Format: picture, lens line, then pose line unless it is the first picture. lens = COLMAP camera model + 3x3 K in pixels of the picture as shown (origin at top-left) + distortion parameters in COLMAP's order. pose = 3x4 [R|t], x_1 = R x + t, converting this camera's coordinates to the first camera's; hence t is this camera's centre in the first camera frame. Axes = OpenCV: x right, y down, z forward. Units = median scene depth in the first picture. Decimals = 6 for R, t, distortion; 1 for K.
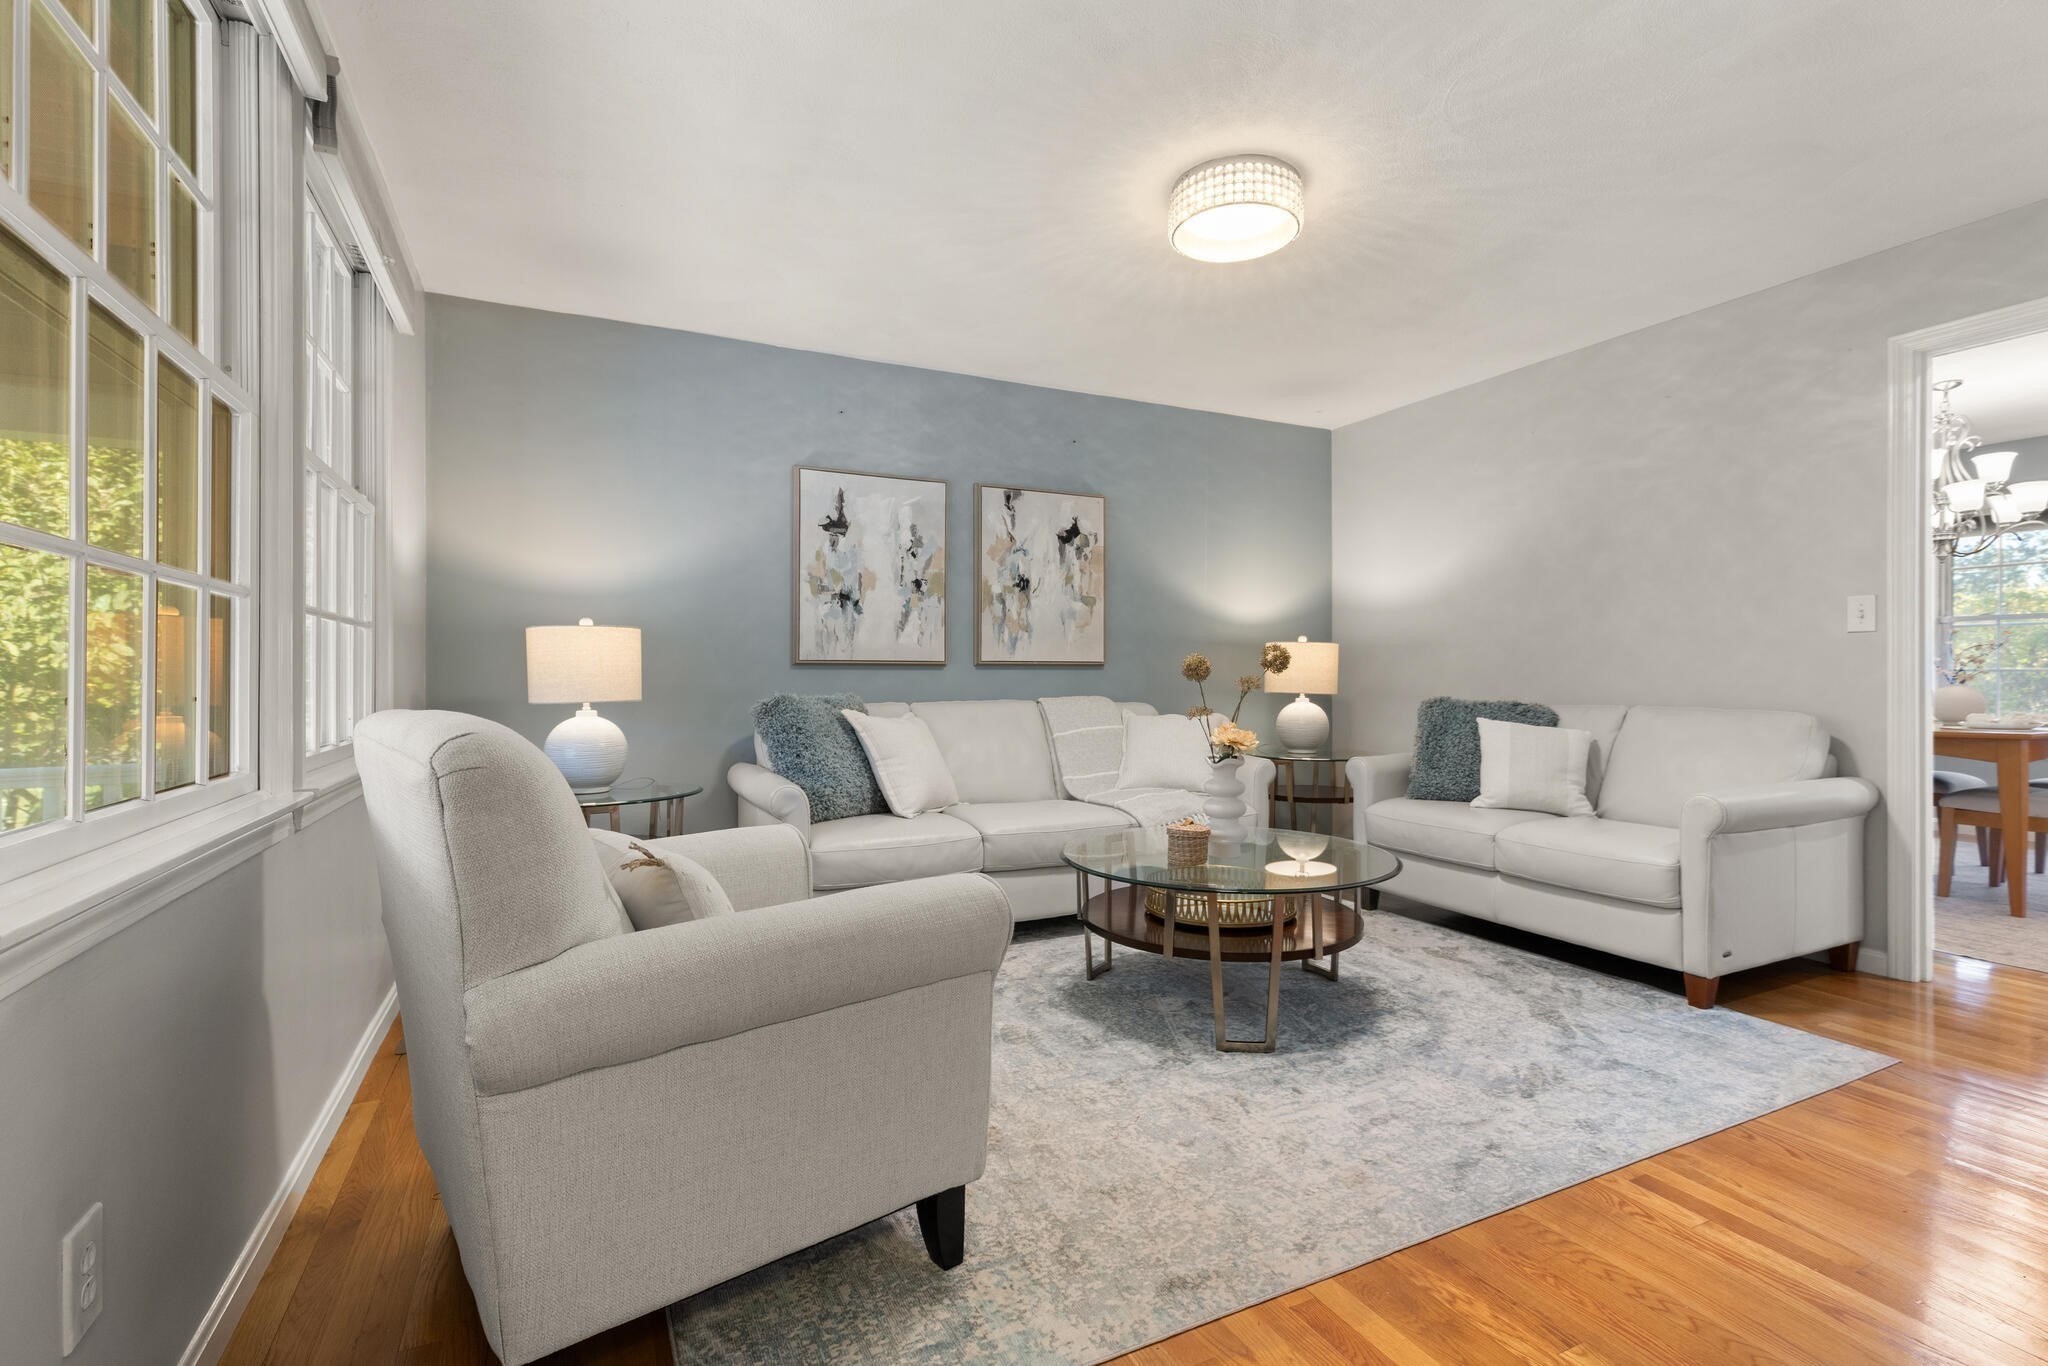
lens RADIAL K [[946.5, 0, 1037.7], [0, 946.5, 676.8], [0, 0, 1]] dist [0.004878, -0.000976]
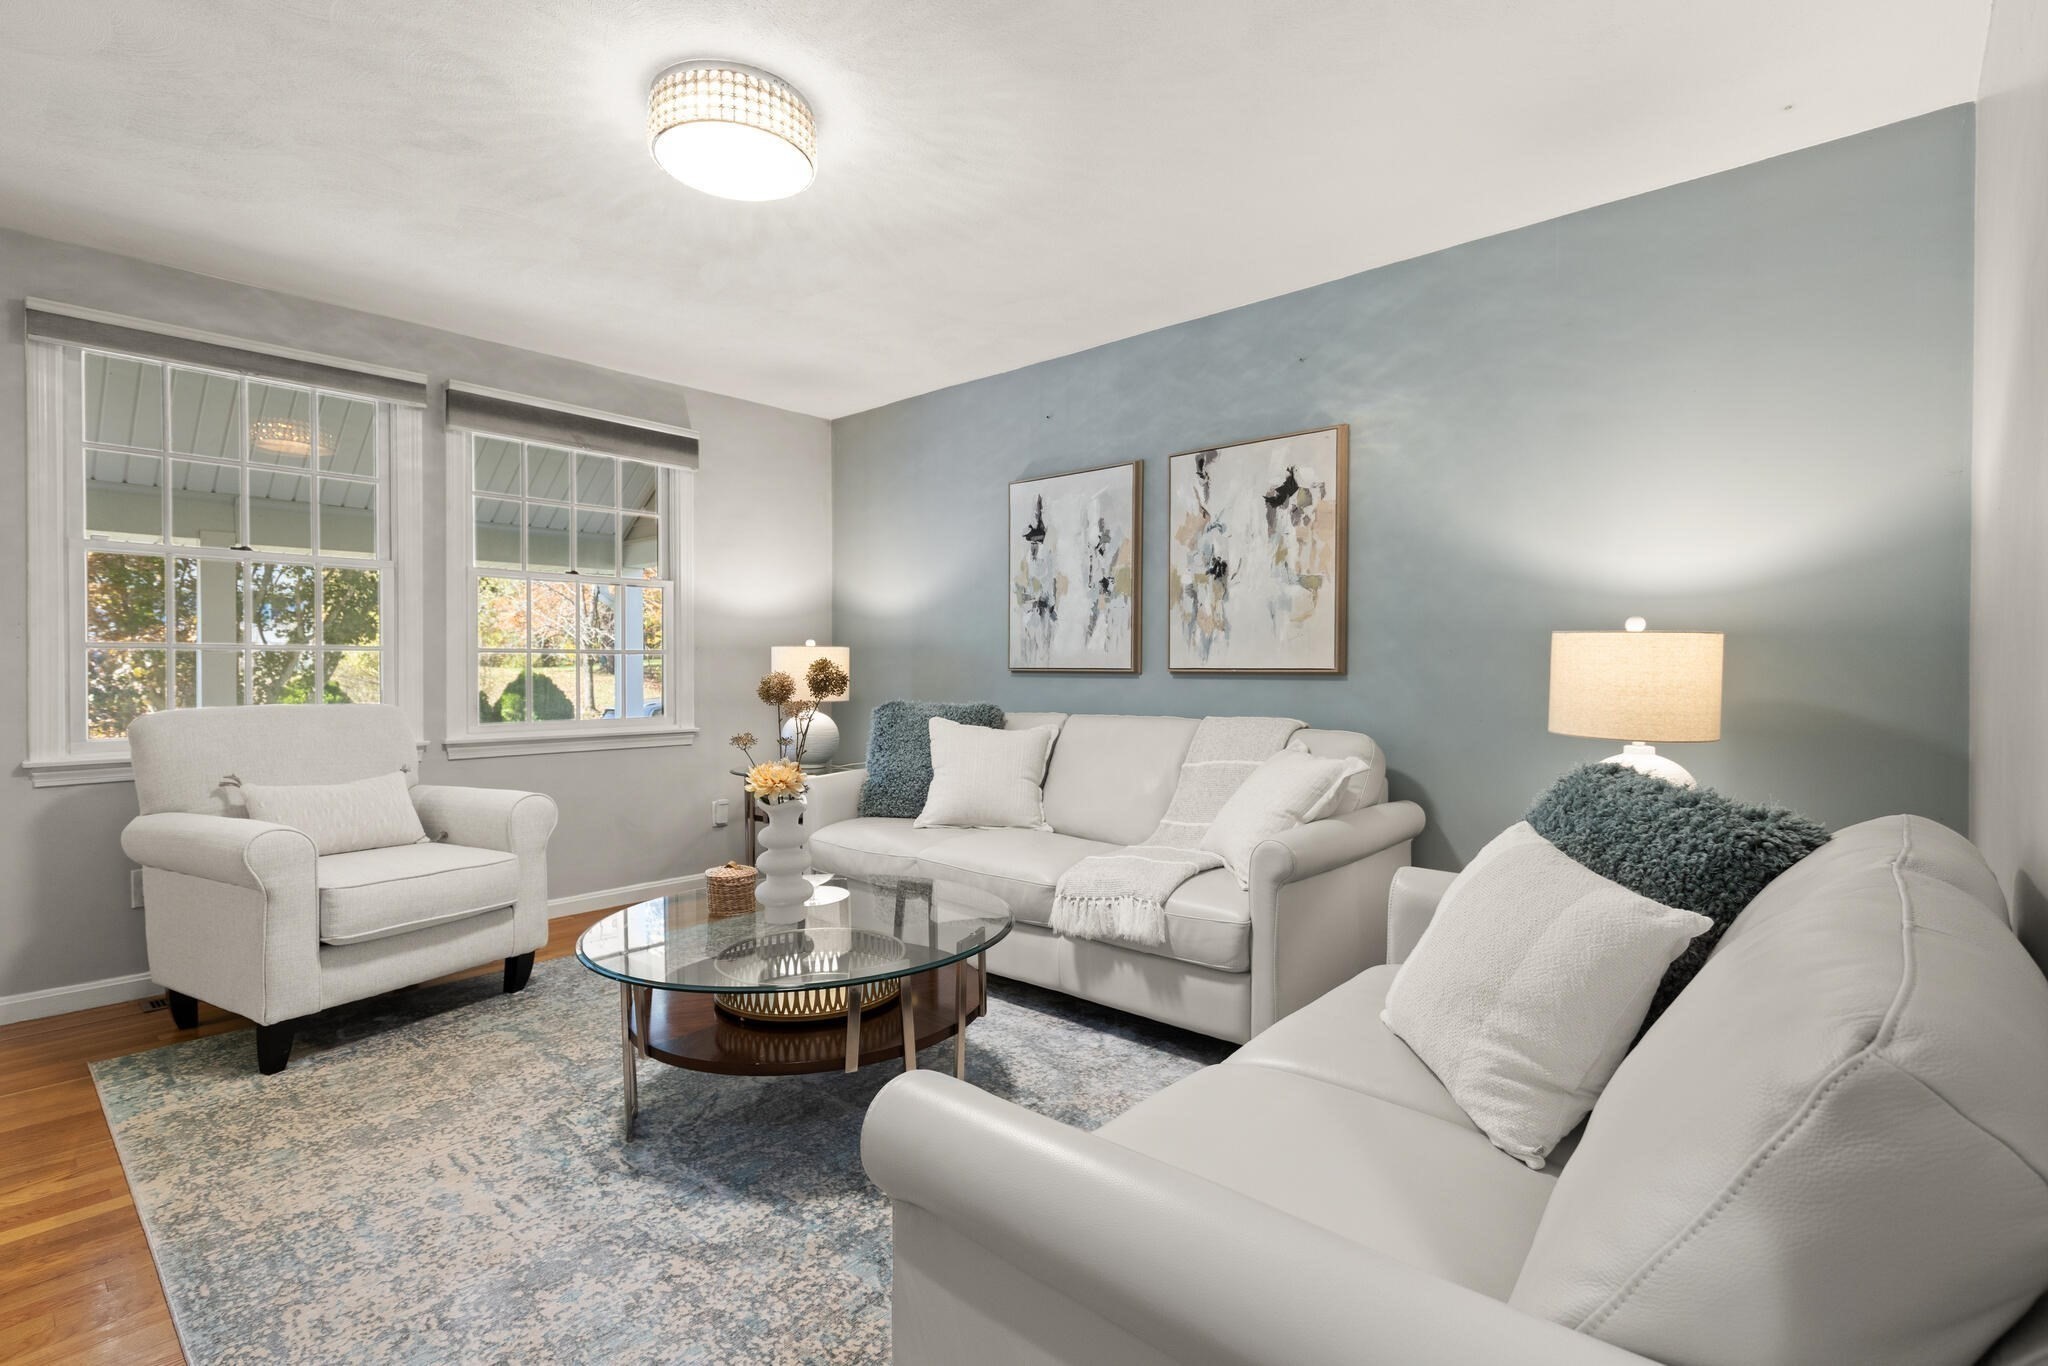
lens RADIAL K [[946.5, 0, 1033.0], [0, 946.5, 677.8], [0, 0, 1]] dist [0.004878, -0.000976]
pose [[0.379058, 0.013181, -0.925279, 0.678775], [-0.002028, 0.999908, 0.013413, -0.019731], [0.925371, -0.003208, 0.379050, 0.587846]]
